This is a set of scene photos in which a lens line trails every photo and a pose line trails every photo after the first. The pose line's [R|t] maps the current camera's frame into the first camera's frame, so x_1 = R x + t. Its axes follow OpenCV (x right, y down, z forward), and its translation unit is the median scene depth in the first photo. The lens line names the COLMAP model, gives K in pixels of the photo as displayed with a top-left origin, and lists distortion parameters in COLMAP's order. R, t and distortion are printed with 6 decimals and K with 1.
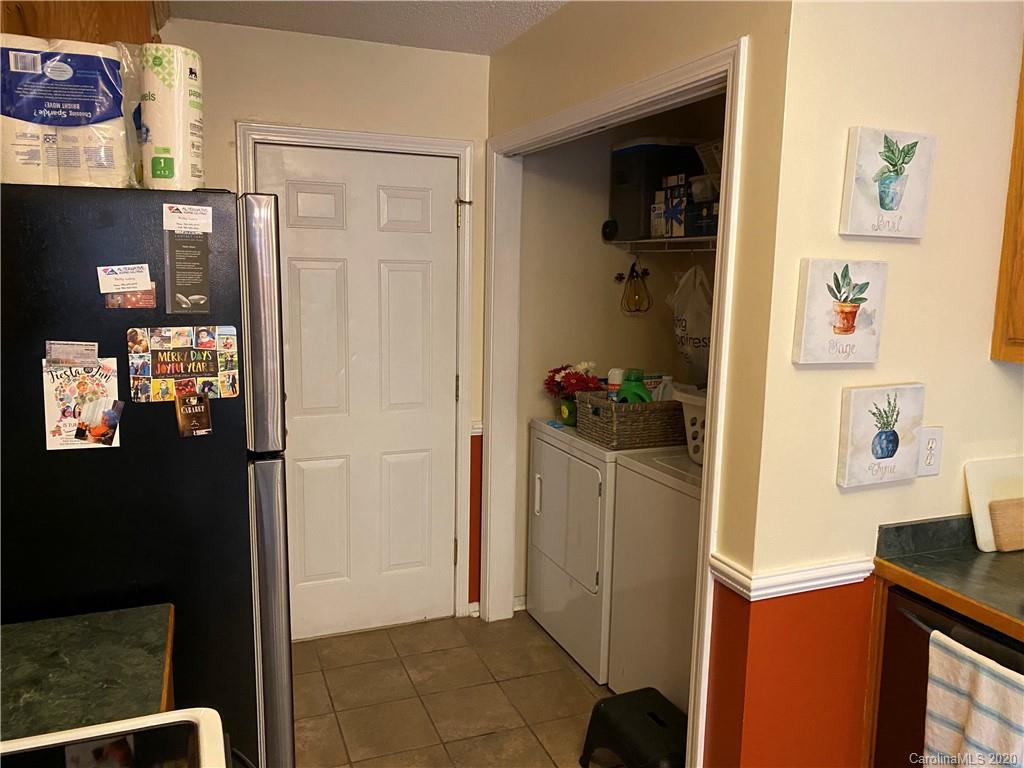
lens RADIAL K [[784.7, 0, 511.4], [0, 784.7, 379.5], [0, 0, 1]] dist [0.065026, -0.074767]
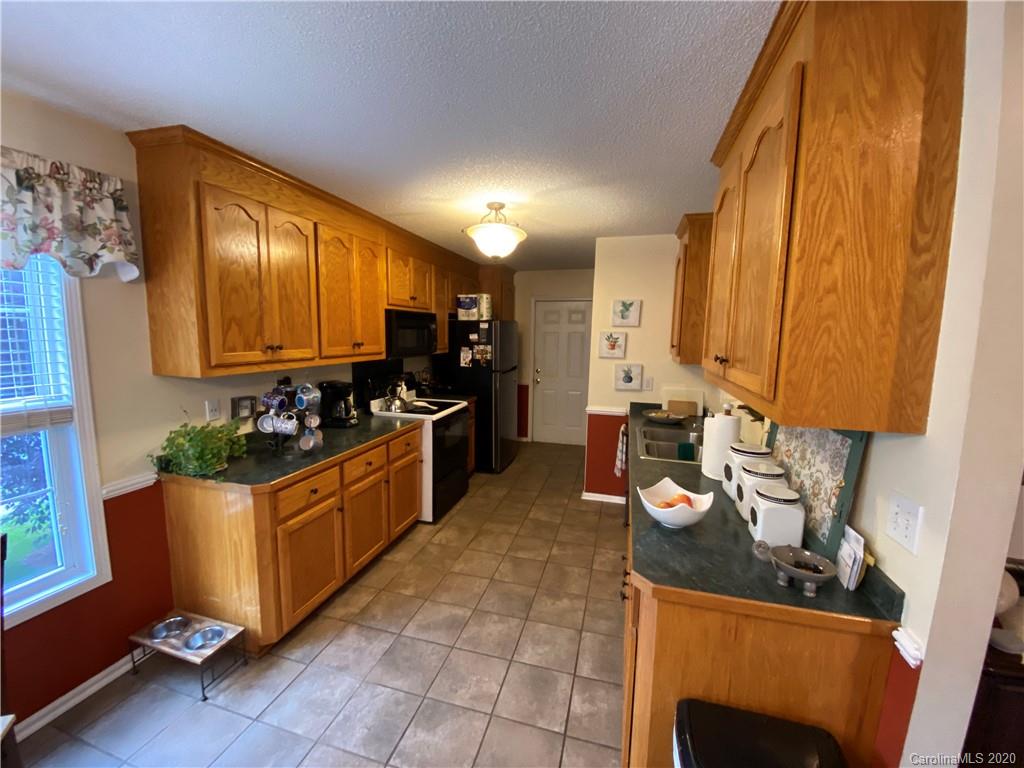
lens RADIAL K [[412.2, 0, 513.1], [0, 412.2, 383.2], [0, 0, 1]] dist [-0.004291, -0.000842]
pose [[0.794992, 0.067028, -0.602905, 1.429796], [-0.080125, 0.996771, 0.005162, 0.156066], [0.601305, 0.044204, 0.797796, -1.076829]]
